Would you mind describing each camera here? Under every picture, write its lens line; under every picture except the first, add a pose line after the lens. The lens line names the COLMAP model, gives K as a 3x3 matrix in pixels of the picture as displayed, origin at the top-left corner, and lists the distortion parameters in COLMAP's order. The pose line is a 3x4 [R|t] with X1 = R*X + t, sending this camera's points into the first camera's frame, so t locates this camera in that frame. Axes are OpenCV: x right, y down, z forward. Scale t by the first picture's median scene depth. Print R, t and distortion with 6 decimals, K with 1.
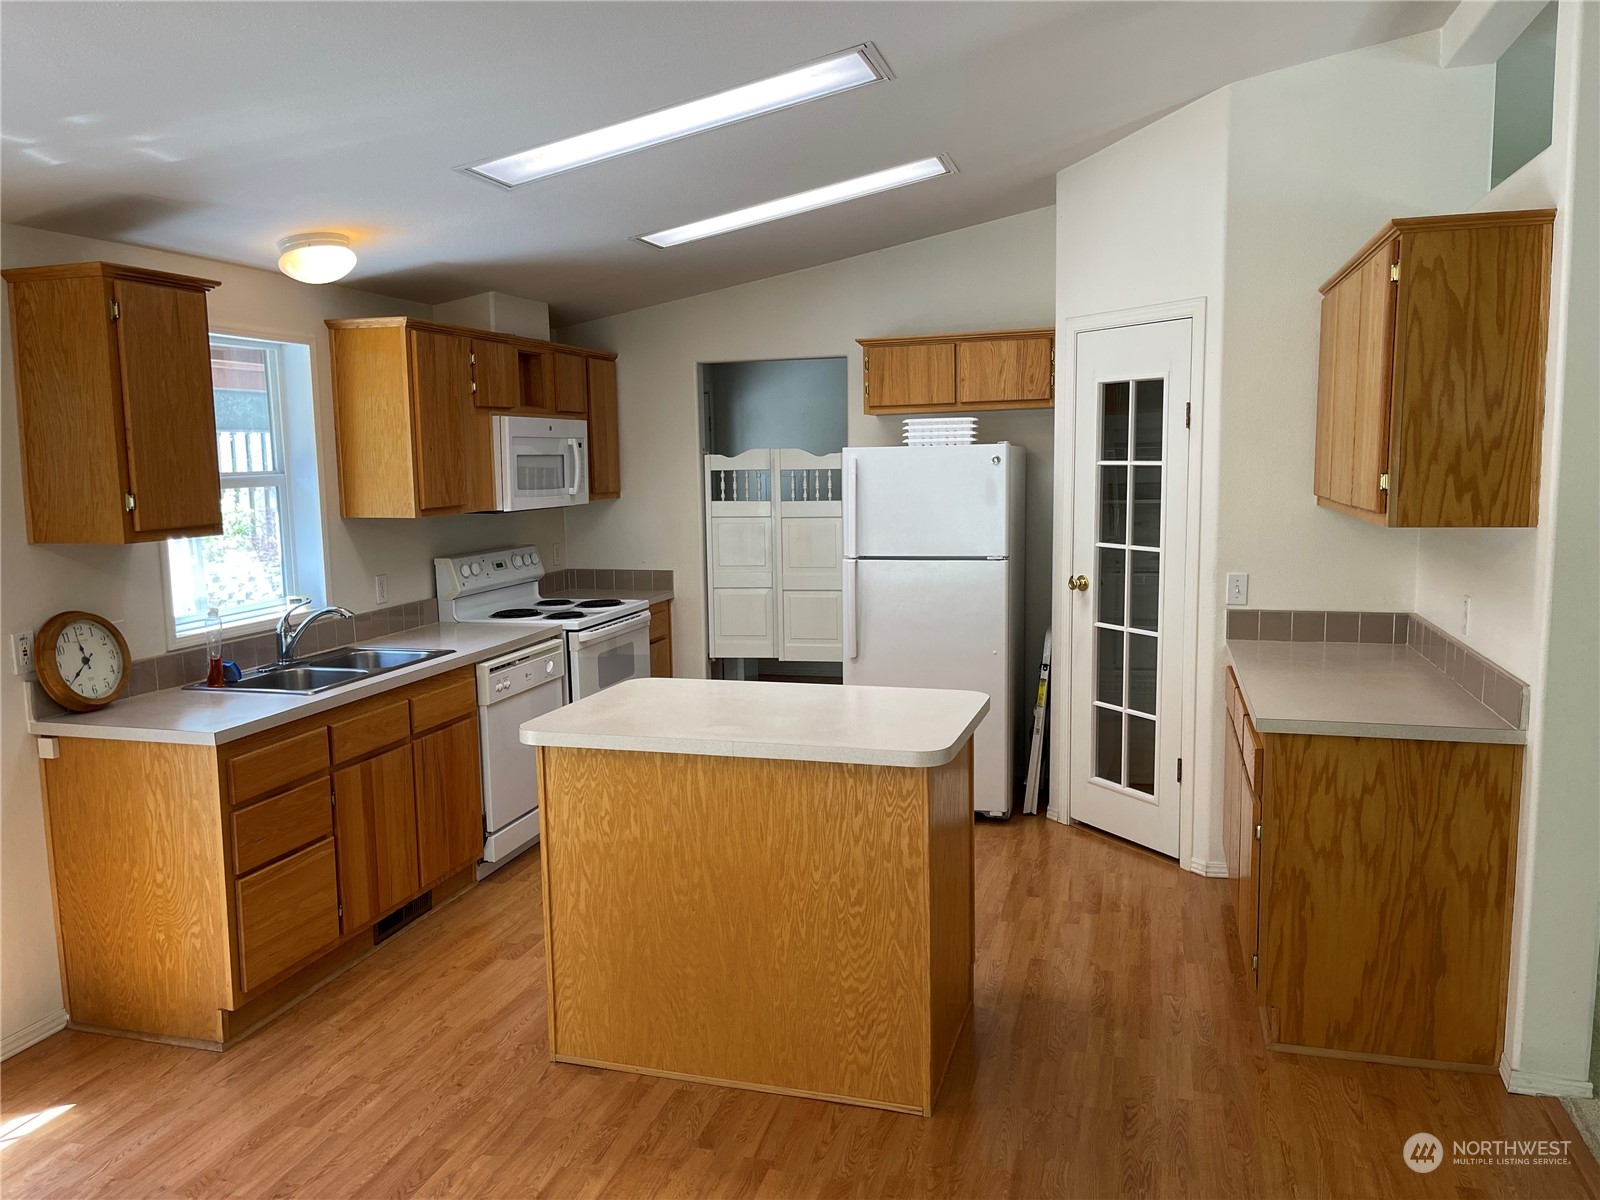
lens RADIAL K [[1205.5, 0, 798.1], [0, 1205.5, 611.5], [0, 0, 1]] dist [0.079169, -0.105875]
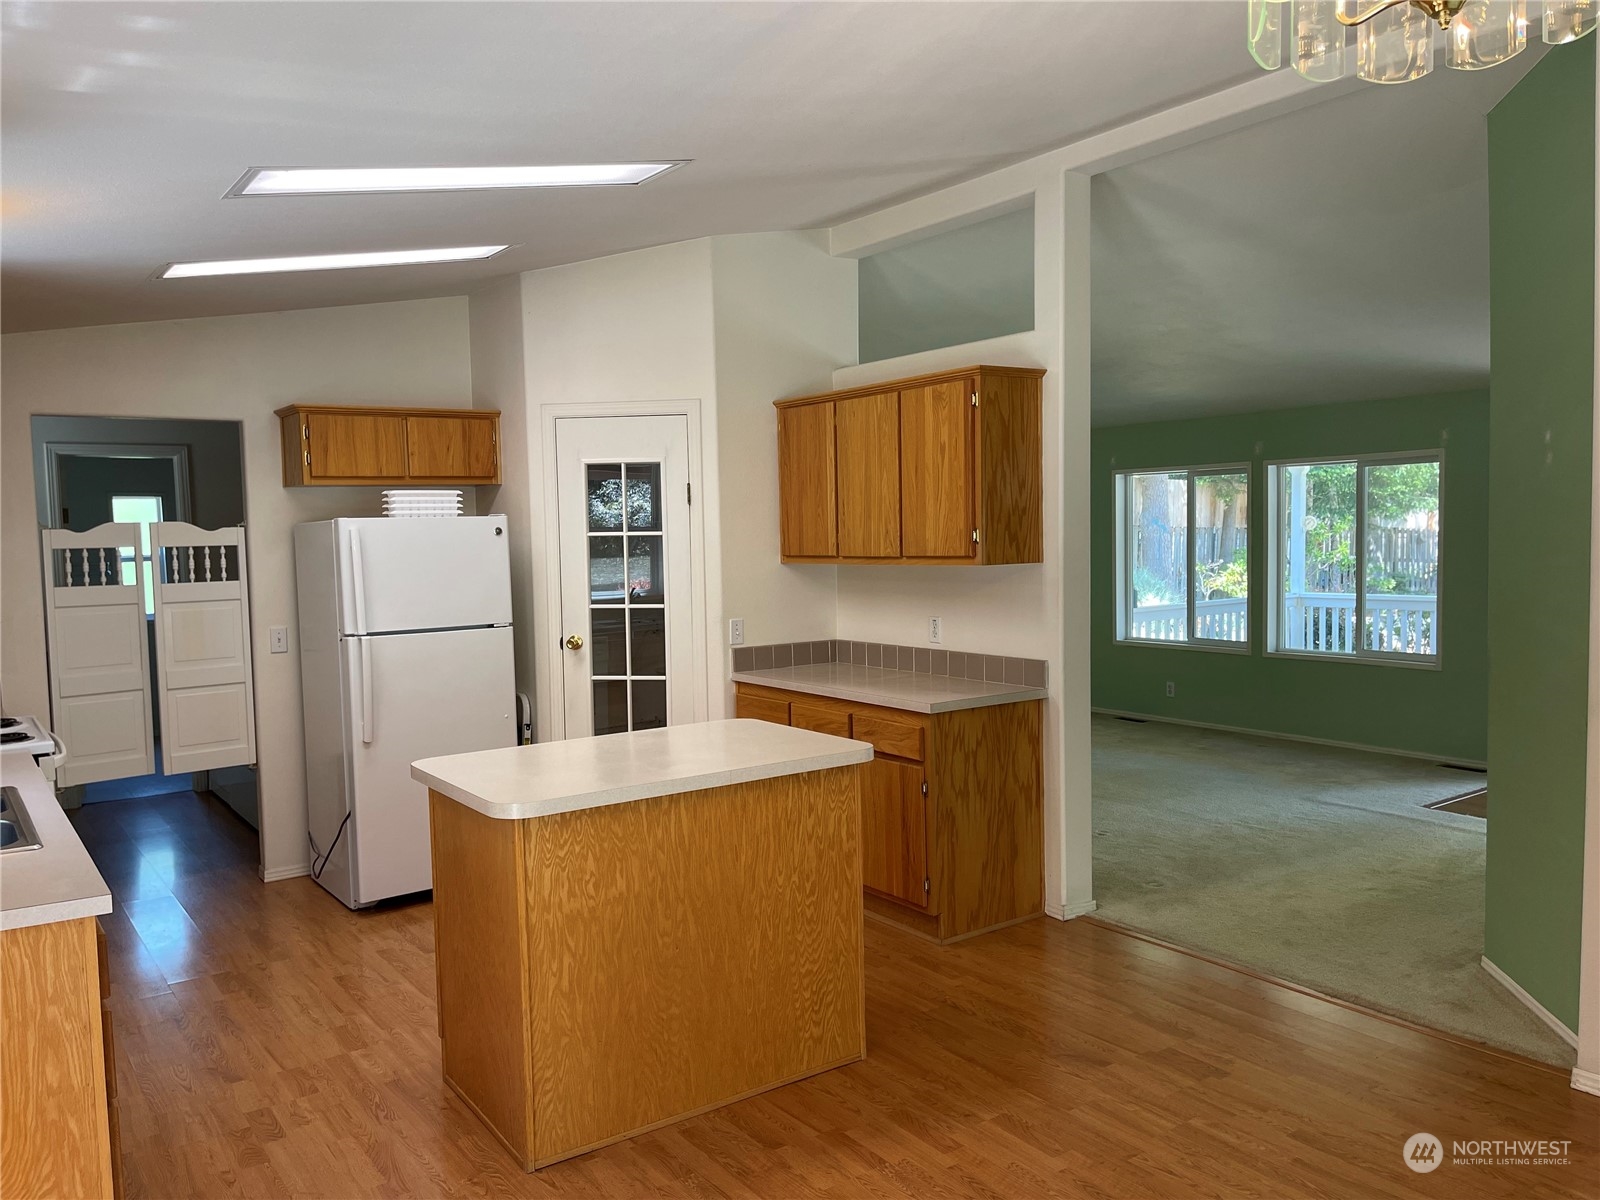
lens RADIAL K [[1205.5, 0, 802.3], [0, 1205.5, 614.4], [0, 0, 1]] dist [0.079169, -0.105875]
pose [[0.616805, -0.051540, 0.785426, -0.715470], [0.113714, 0.993221, -0.024126, 0.001789], [-0.778858, 0.104195, 0.618485, 0.220386]]
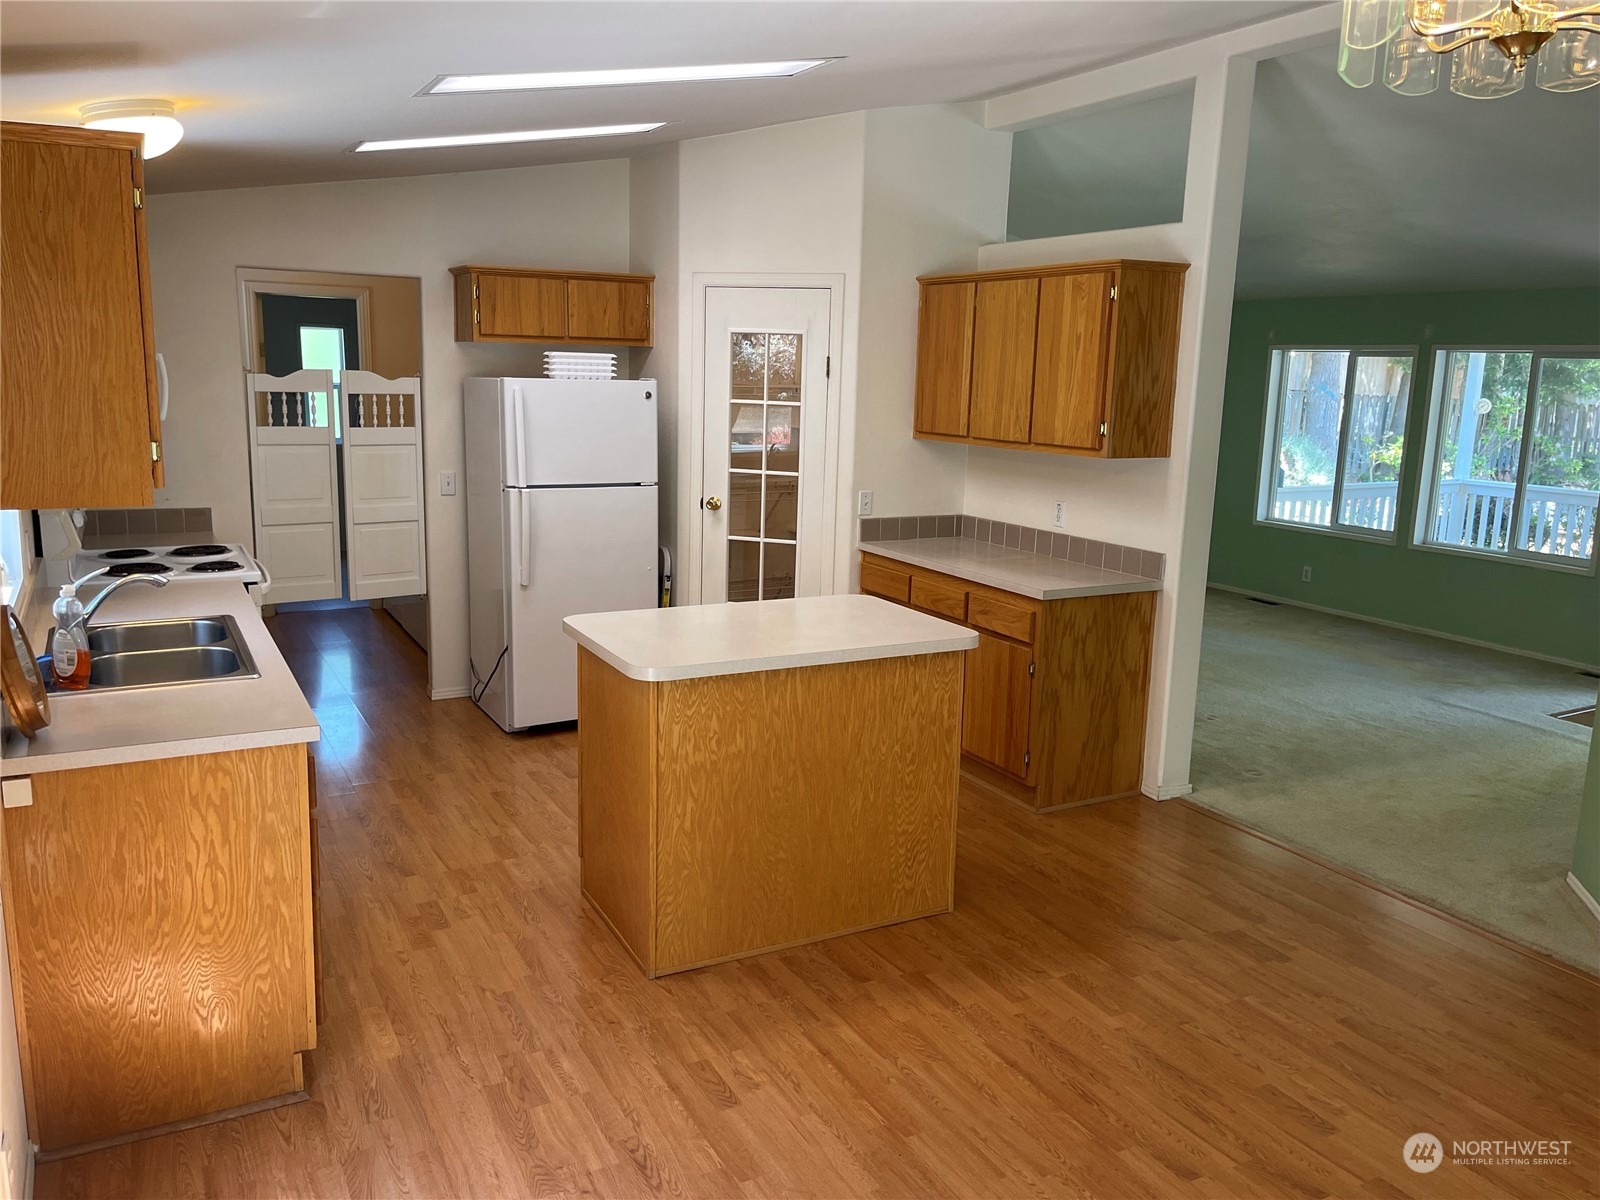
lens RADIAL K [[1205.5, 0, 803.2], [0, 1205.5, 590.5], [0, 0, 1]] dist [0.079169, -0.105875]
pose [[0.707267, -0.094038, 0.700664, -0.757470], [0.053931, 0.995402, 0.079156, -0.038752], [-0.704886, -0.018197, 0.709087, 0.155226]]
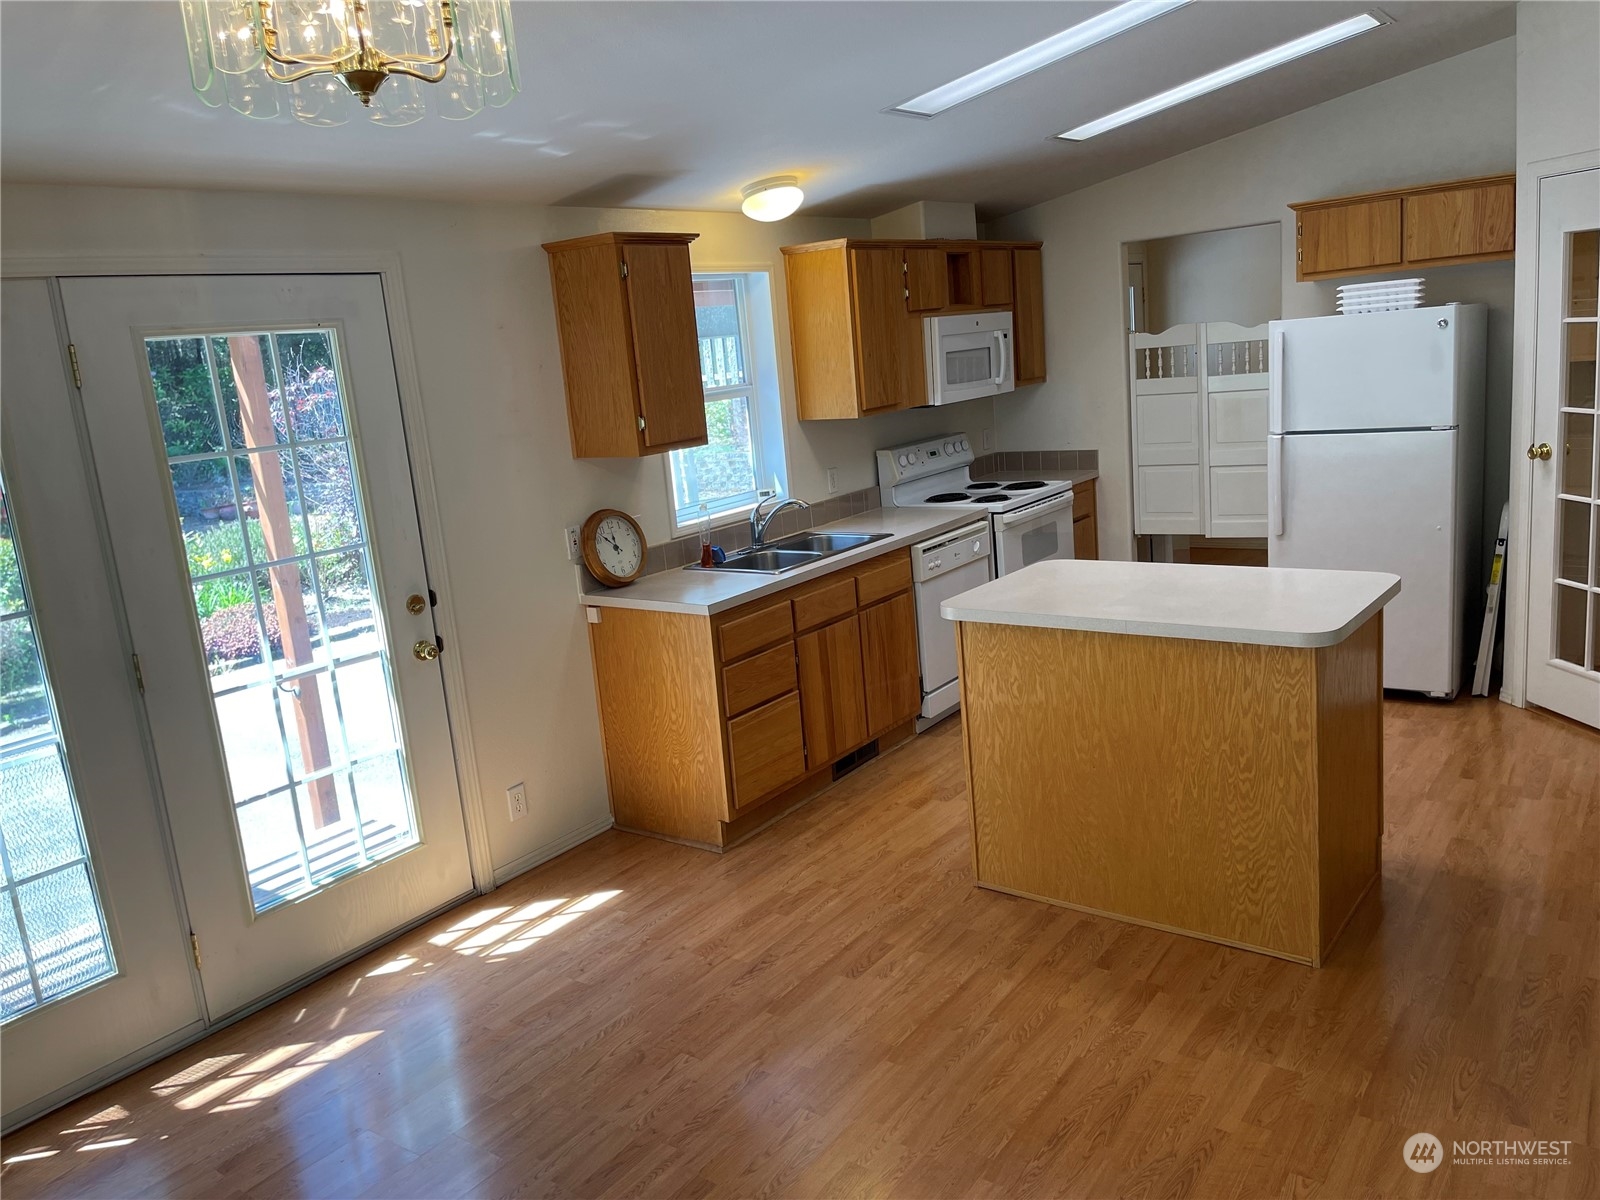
lens RADIAL K [[1205.5, 0, 807.6], [0, 1205.5, 588.6], [0, 0, 1]] dist [0.079169, -0.105875]
pose [[0.935721, 0.005320, -0.352702, 0.054260], [0.026609, 0.995973, 0.085618, -0.020313], [0.351737, -0.089499, 0.931811, -0.115472]]
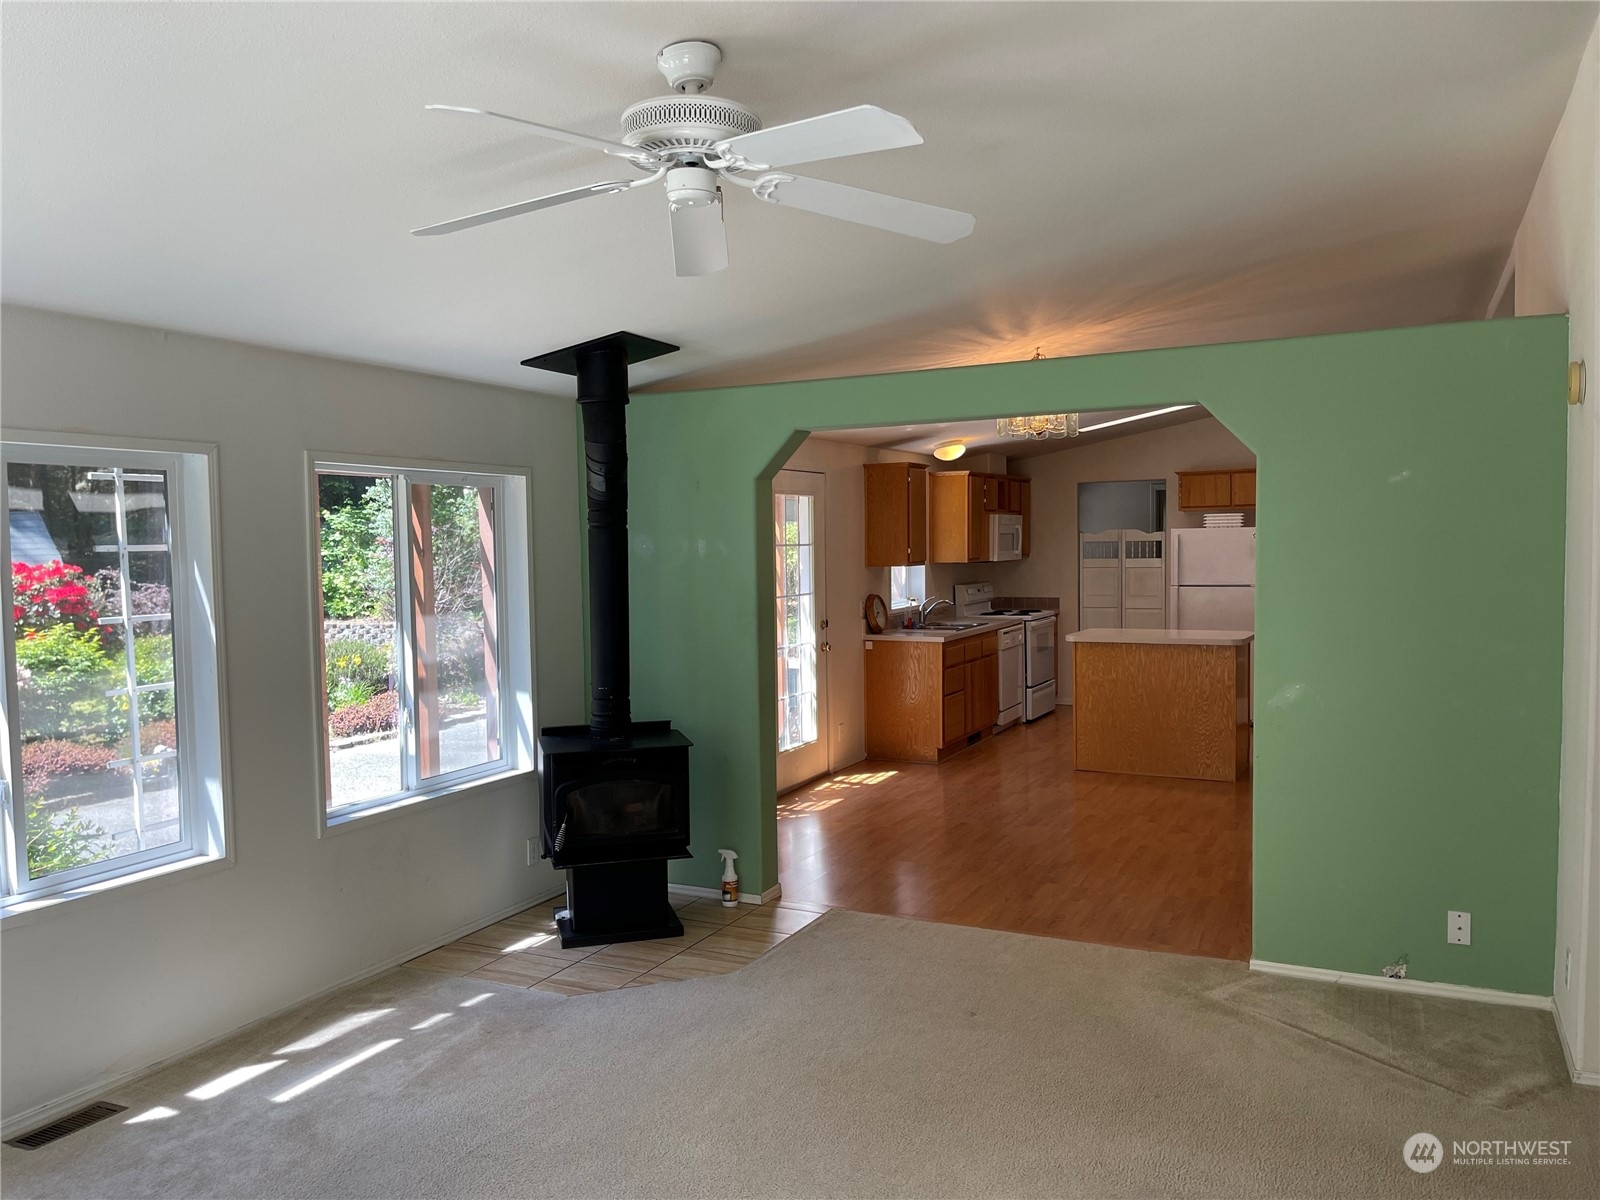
lens RADIAL K [[1205.5, 0, 795.7], [0, 1205.5, 602.6], [0, 0, 1]] dist [0.079169, -0.105875]
pose [[0.983623, 0.011186, -0.179890, -0.300059], [-0.024617, 0.997057, -0.072605, 0.204296], [0.178548, 0.075844, 0.981004, -1.489409]]
